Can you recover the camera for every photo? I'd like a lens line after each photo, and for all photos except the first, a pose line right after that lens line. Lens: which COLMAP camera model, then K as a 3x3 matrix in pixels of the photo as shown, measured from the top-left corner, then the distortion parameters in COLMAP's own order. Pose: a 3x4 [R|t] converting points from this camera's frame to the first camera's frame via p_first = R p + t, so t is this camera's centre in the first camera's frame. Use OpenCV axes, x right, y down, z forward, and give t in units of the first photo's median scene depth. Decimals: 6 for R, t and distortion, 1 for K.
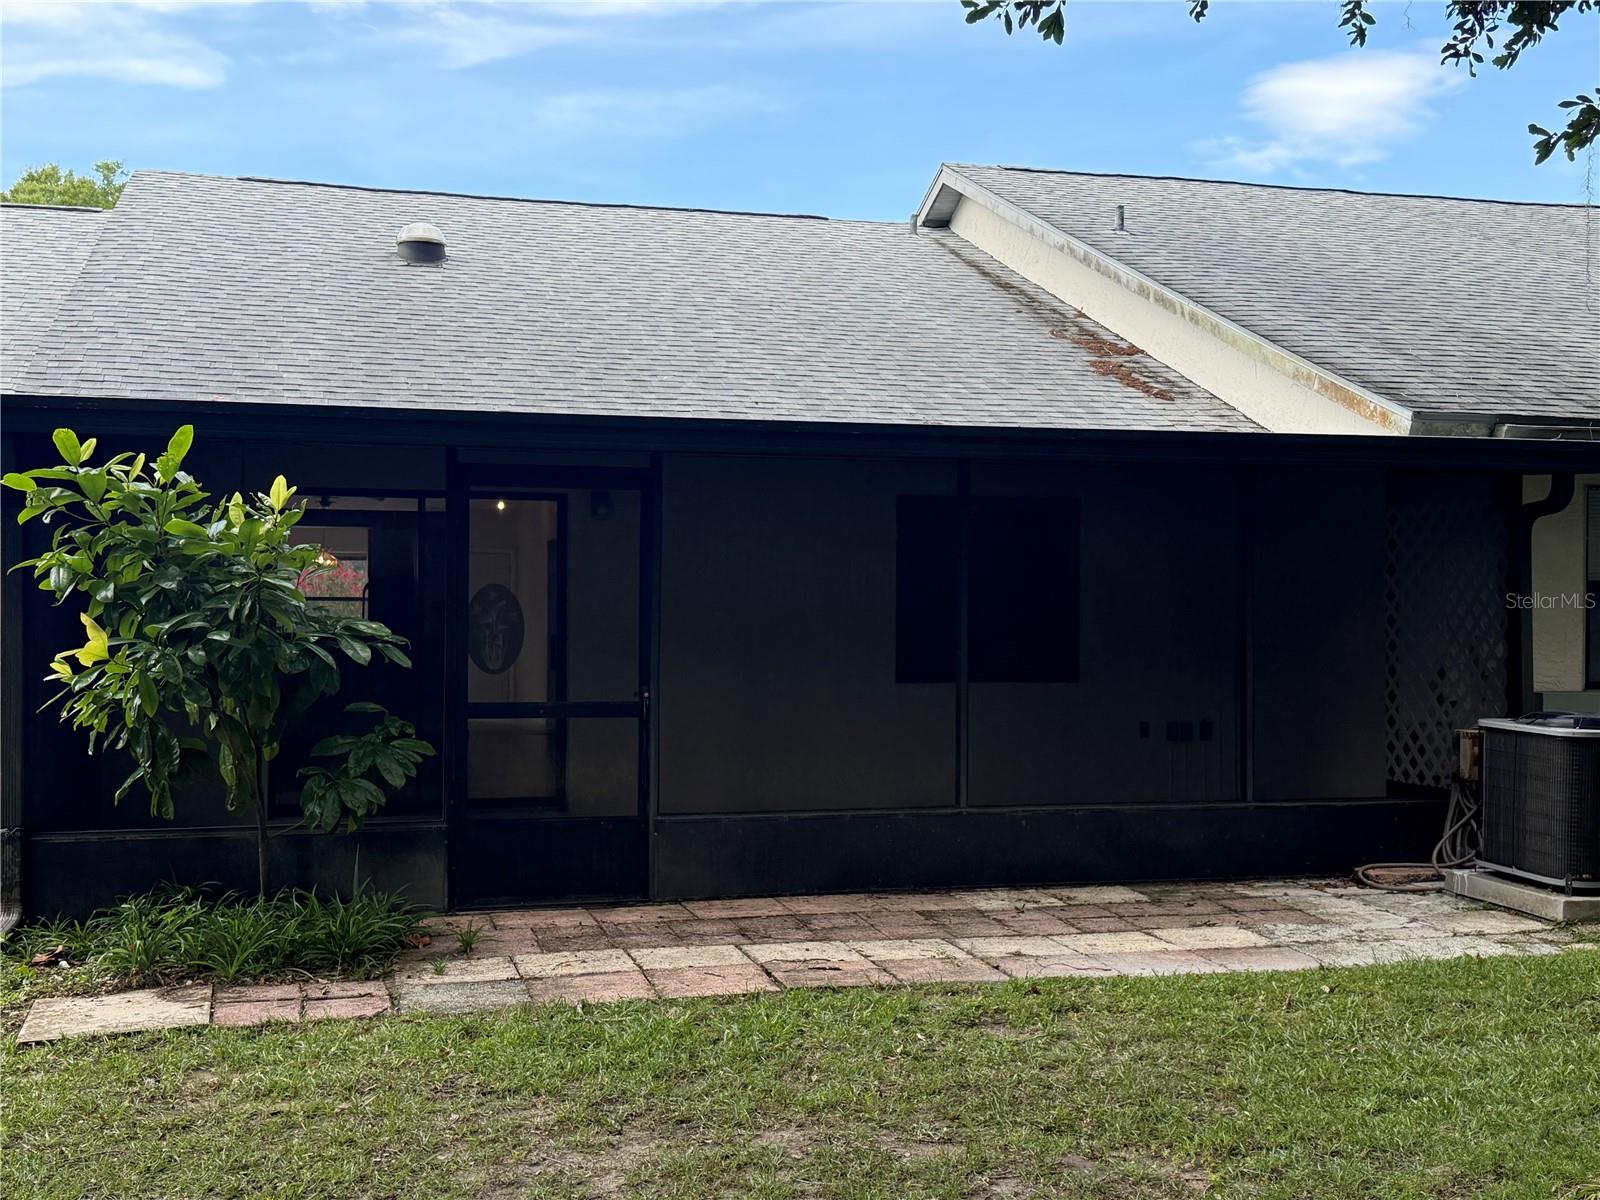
lens RADIAL K [[1852.1, 0, 799.7], [0, 1852.1, 600.4], [0, 0, 1]] dist [0.072052, 0.000000]
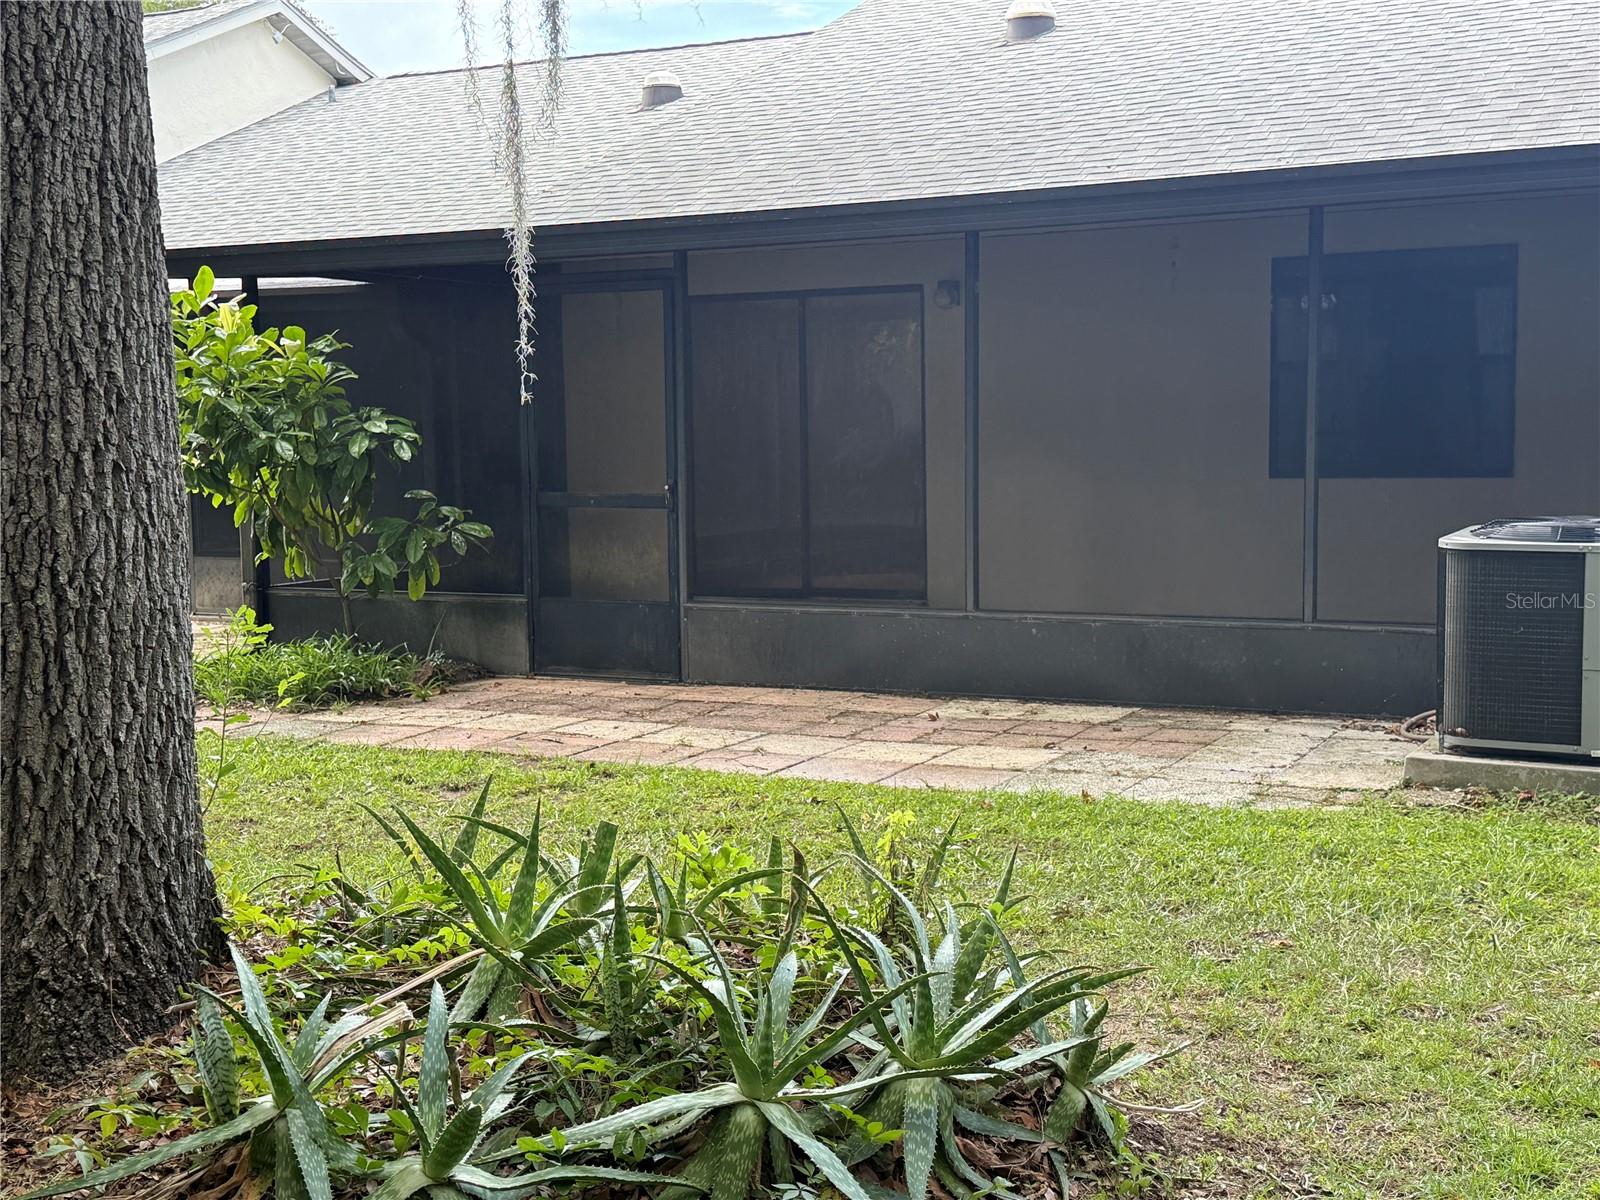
lens RADIAL K [[2057.7, 0, 799.6], [0, 2057.7, 601.5], [0, 0, 1]] dist [0.019550, 0.000000]
pose [[0.744096, 0.047263, -0.666399, 0.714317], [0.023978, 0.994962, 0.097340, 0.003883], [0.667642, -0.088409, 0.739214, 0.174451]]
